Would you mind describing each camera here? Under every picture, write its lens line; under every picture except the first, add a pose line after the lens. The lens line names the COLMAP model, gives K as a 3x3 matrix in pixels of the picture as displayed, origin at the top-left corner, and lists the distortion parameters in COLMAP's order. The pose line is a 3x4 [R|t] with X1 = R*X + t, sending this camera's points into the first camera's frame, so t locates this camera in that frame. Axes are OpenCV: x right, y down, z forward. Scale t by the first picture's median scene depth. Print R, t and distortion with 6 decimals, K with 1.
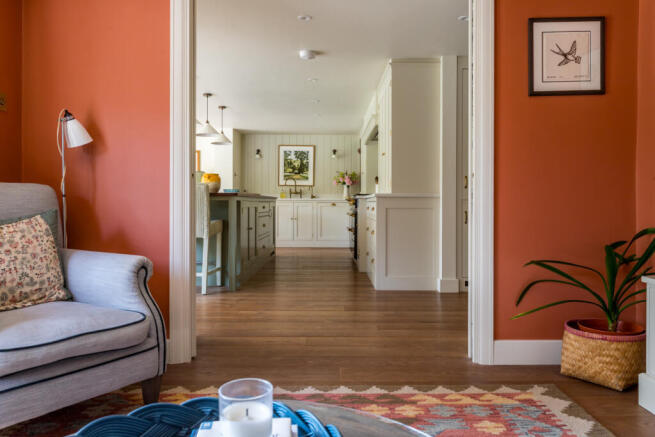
lens RADIAL K [[520.2, 0, 328.1], [0, 520.2, 214.4], [0, 0, 1]] dist [0.010293, 0.003946]
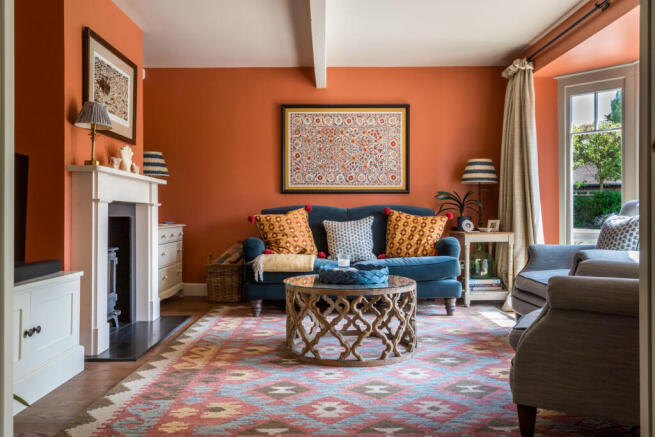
lens RADIAL K [[543.0, 0, 327.3], [0, 543.0, 215.4], [0, 0, 1]] dist [-0.021058, -0.005429]
pose [[-0.999715, 0.003956, -0.023537, 0.028370], [0.003327, 0.999638, 0.026682, -0.039521], [0.023634, 0.026596, -0.999367, 2.014475]]
